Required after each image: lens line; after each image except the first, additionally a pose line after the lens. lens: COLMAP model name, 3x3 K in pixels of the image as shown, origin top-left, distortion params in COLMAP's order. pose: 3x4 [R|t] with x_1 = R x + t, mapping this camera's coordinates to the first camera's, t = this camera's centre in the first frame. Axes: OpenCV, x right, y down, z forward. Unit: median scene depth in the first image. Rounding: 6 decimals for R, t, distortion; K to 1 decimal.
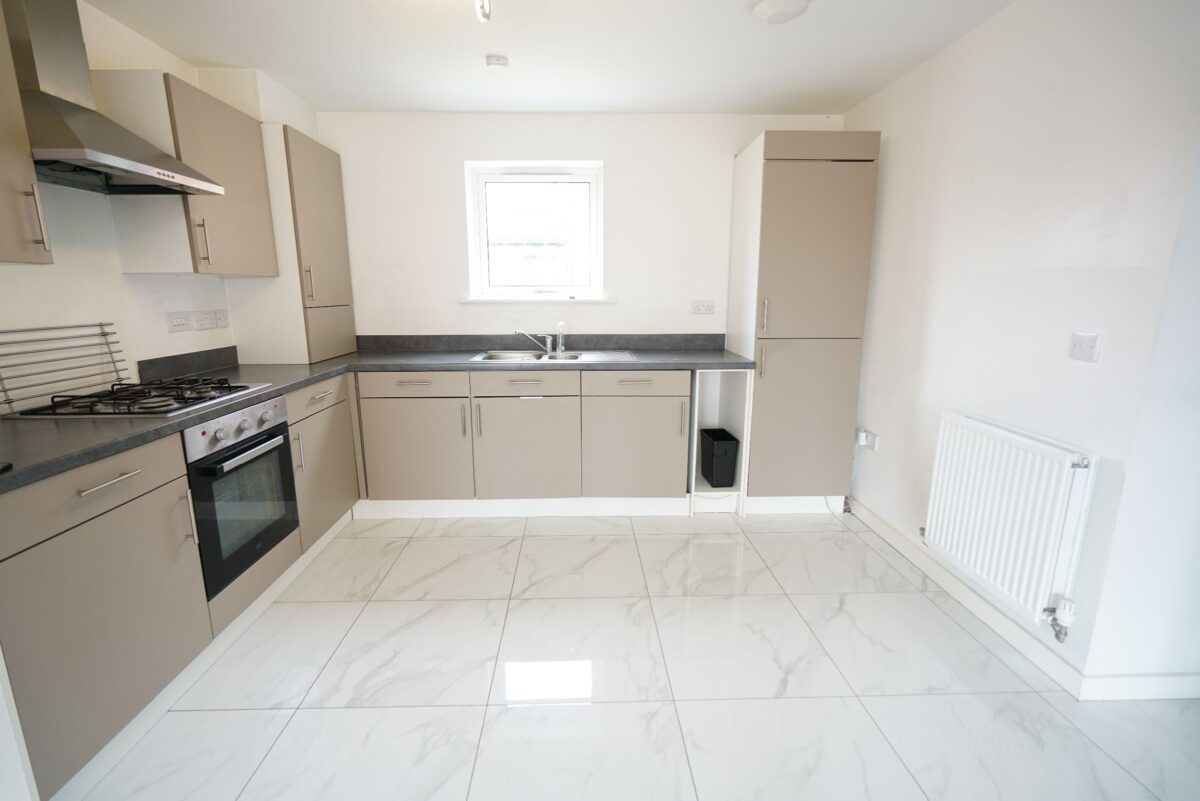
lens RADIAL K [[530.8, 0, 600.0], [0, 530.8, 400.5], [0, 0, 1]] dist [-0.028302, 0.009340]
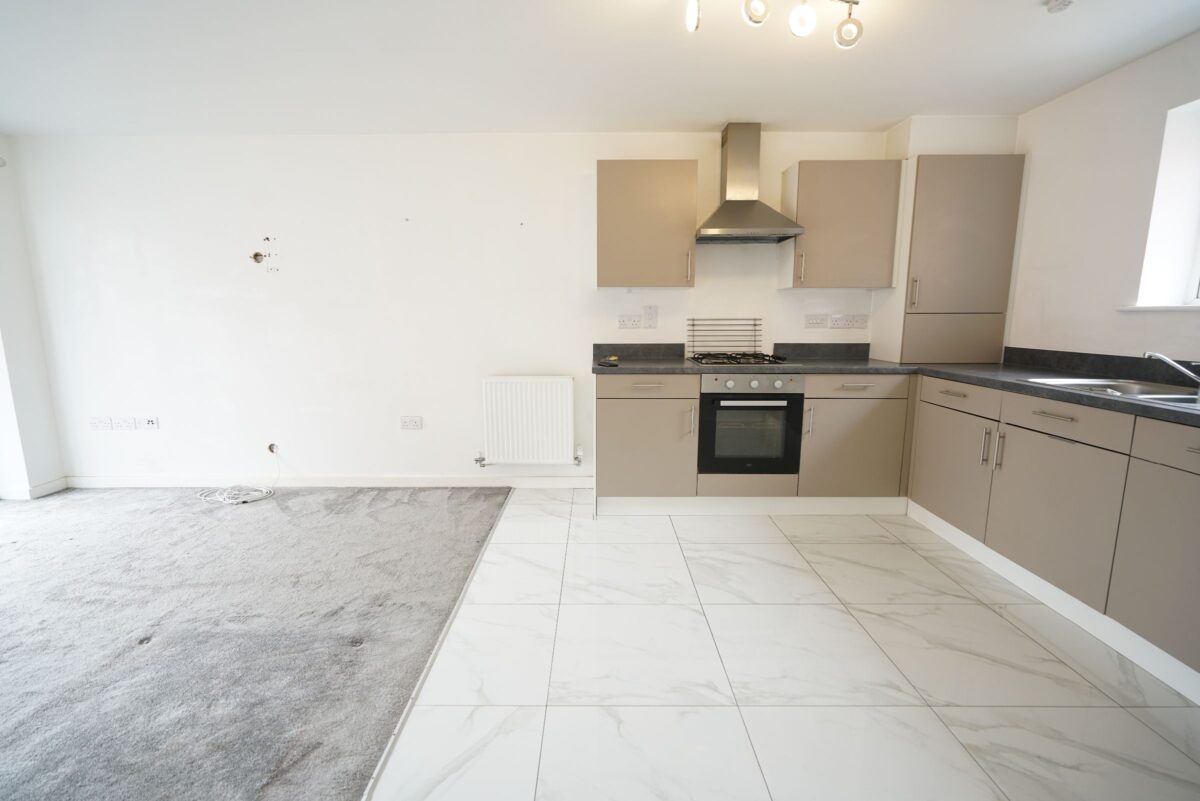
lens RADIAL K [[539.8, 0, 594.3], [0, 539.8, 400.5], [0, 0, 1]] dist [-0.001264, 0.000983]
pose [[-0.042192, 0.160539, -0.986127, 0.644513], [-0.200561, 0.965554, 0.165771, -0.053865], [0.978772, 0.204773, -0.008541, 0.391757]]
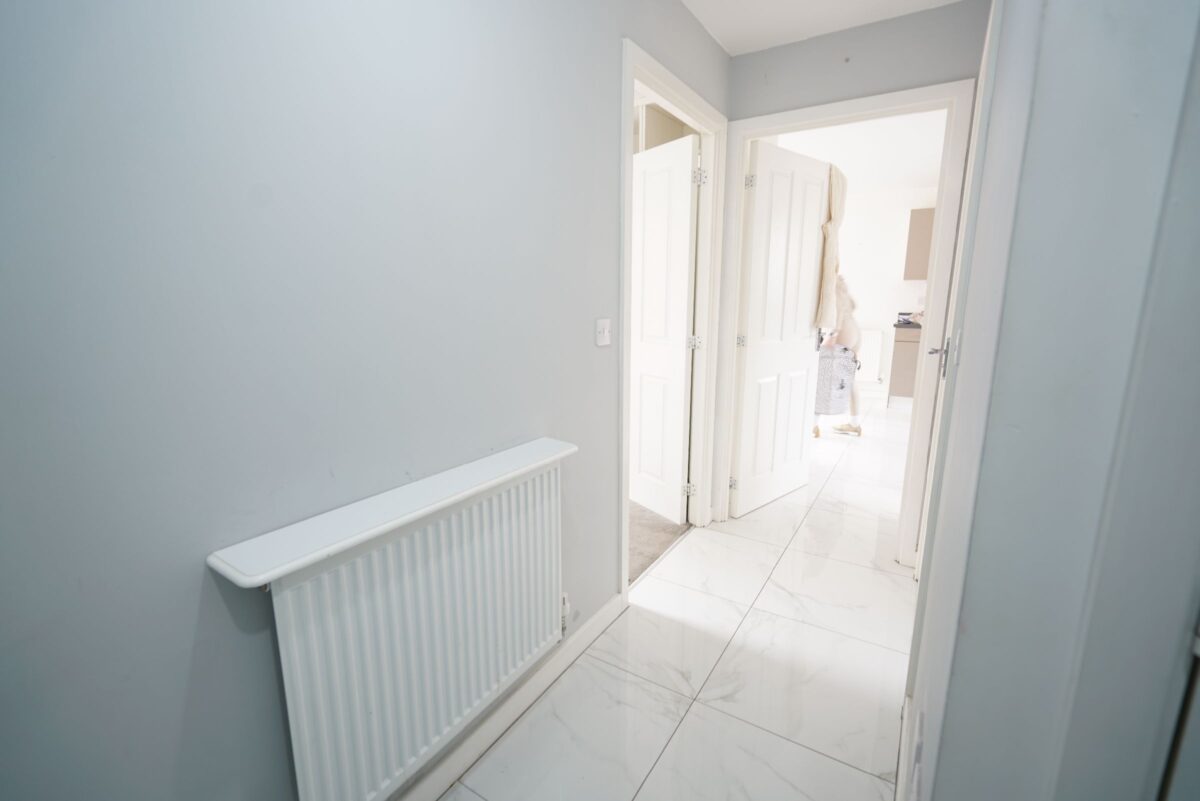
lens RADIAL K [[539.8, 0, 594.3], [0, 539.8, 400.5], [0, 0, 1]] dist [-0.001264, 0.000983]
pose [[-0.568404, 0.159844, -0.807073, 1.915642], [-0.169438, 0.937177, 0.304943, -0.096509], [0.805113, 0.310080, -0.505612, 0.577661]]
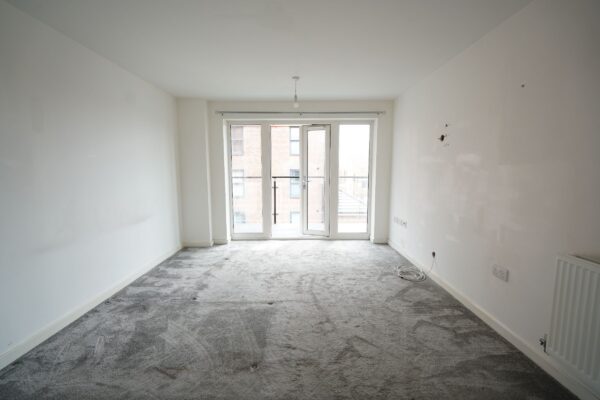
lens RADIAL K [[269.9, 0, 297.2], [0, 269.9, 200.0], [0, 0, 1]] dist [-0.001264, 0.000983]
pose [[-0.999200, -0.004020, 0.039800, -0.122746], [0.008657, 0.949622, 0.313279, -0.111116], [-0.039054, 0.313373, -0.948827, 0.605813]]
